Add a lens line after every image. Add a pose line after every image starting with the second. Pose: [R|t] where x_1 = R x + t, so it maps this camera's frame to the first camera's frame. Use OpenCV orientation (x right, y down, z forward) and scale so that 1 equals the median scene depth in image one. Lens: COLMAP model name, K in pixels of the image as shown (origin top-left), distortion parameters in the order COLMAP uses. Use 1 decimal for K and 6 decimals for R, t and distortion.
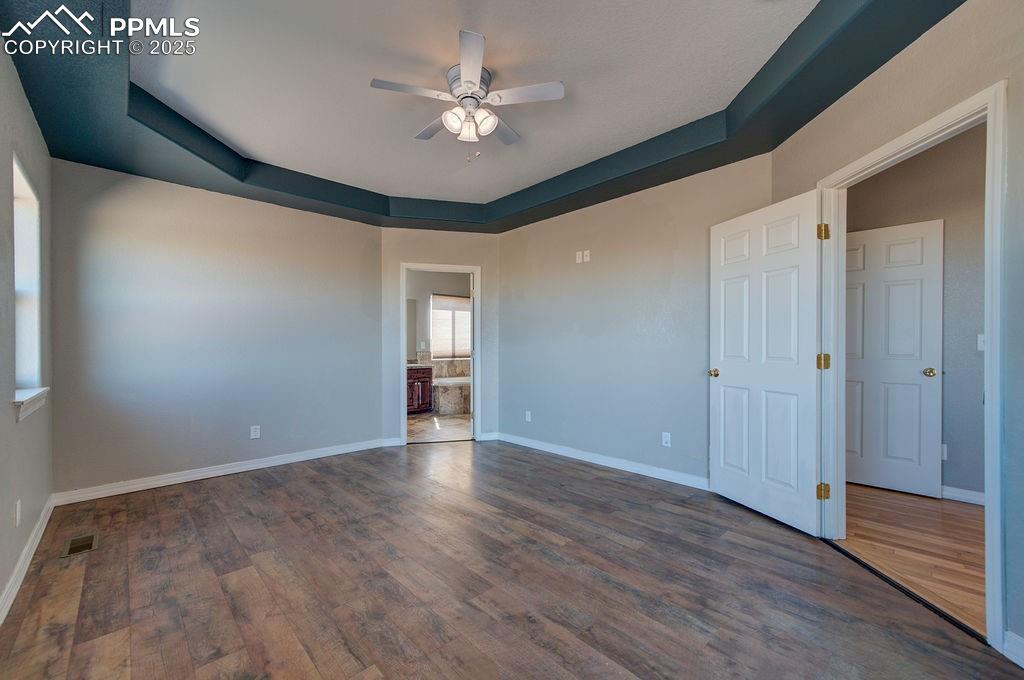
lens RADIAL K [[403.1, 0, 518.7], [0, 403.1, 342.1], [0, 0, 1]] dist [-0.001925, 0.001048]
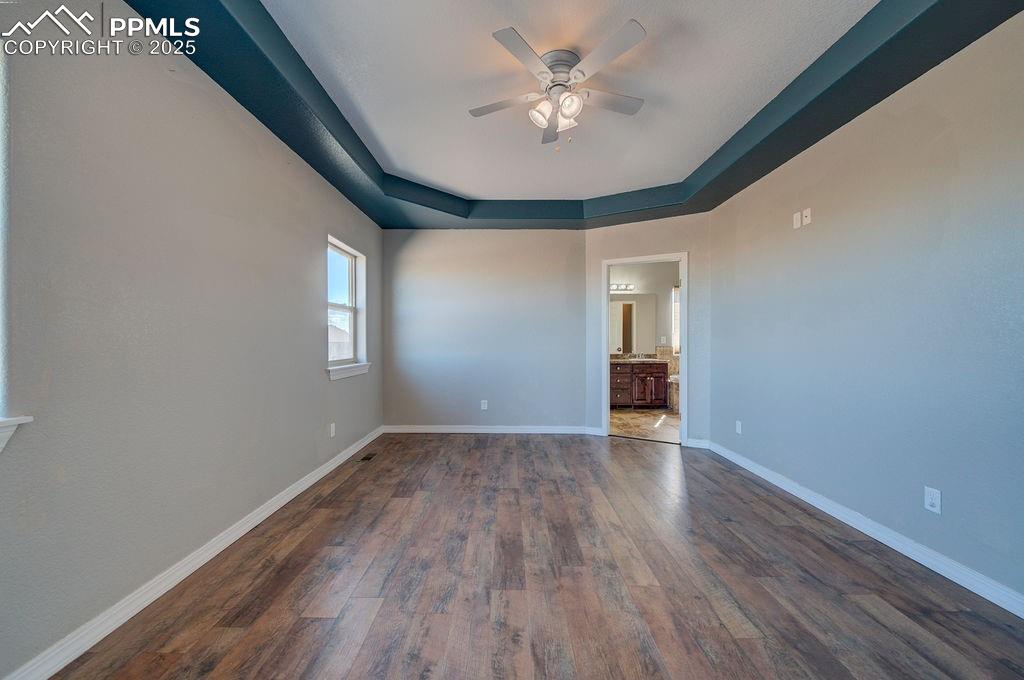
lens RADIAL K [[379.6, 0, 517.2], [0, 379.6, 339.5], [0, 0, 1]] dist [-0.012176, 0.000275]
pose [[0.727235, 0.003041, -0.686382, 0.299485], [0.002025, 0.999976, 0.006576, 0.000052], [0.686386, -0.006173, 0.727211, 0.182181]]
